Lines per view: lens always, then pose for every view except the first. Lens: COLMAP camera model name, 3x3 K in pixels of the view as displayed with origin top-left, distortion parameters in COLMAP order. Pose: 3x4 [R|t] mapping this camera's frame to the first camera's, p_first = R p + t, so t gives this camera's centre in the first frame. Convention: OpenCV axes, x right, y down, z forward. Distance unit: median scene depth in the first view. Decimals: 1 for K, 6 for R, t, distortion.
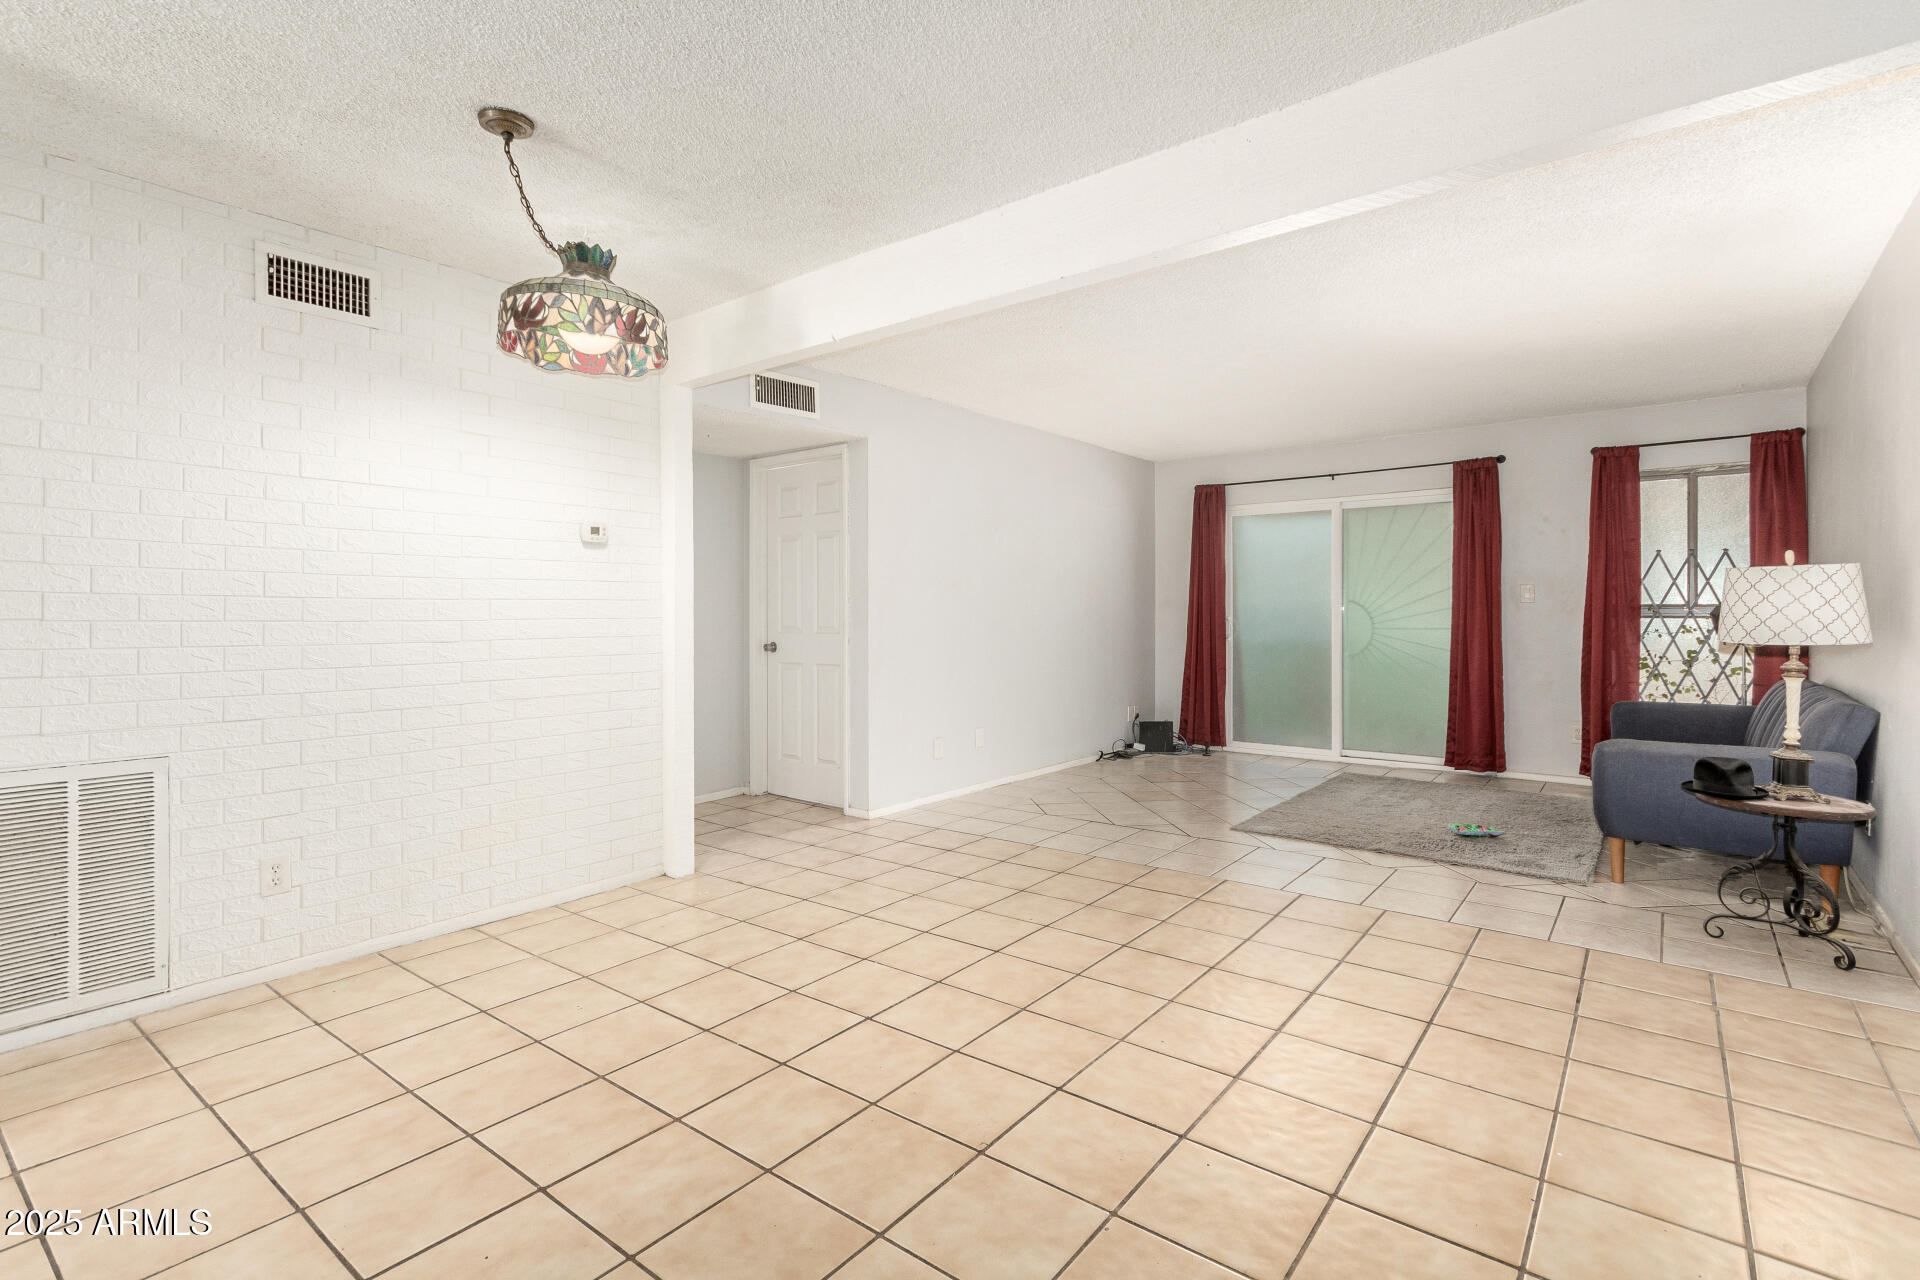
lens RADIAL K [[897.7, 0, 956.5], [0, 897.7, 610.5], [0, 0, 1]] dist [0.002840, 0.002468]
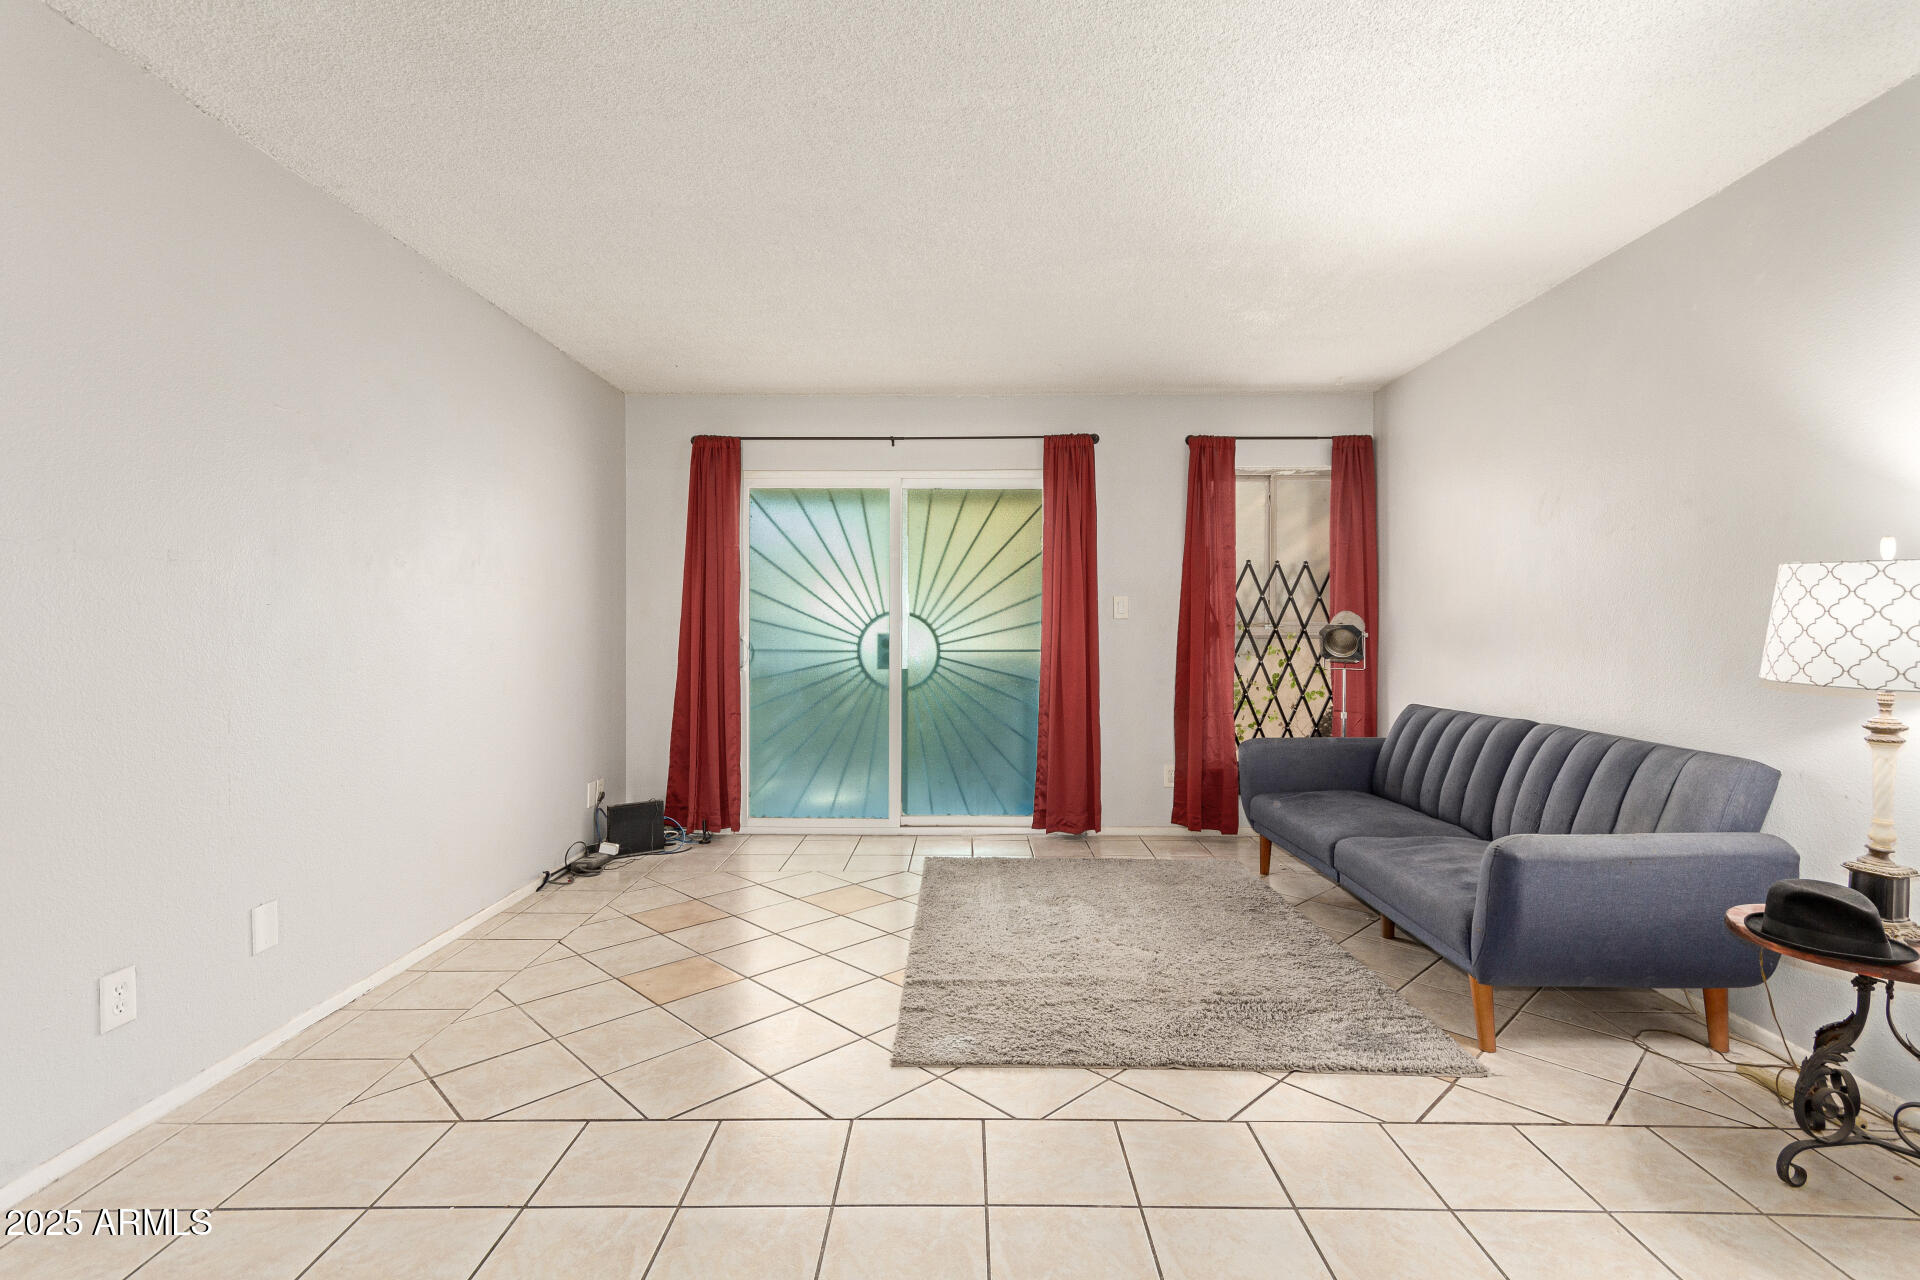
lens RADIAL K [[897.7, 0, 966.2], [0, 897.7, 639.4], [0, 0, 1]] dist [0.002840, 0.002468]
pose [[0.790734, -0.001855, 0.612157, 0.057653], [-0.006730, 0.999909, 0.011725, 0.003210], [-0.612123, -0.013391, 0.790649, 0.946889]]
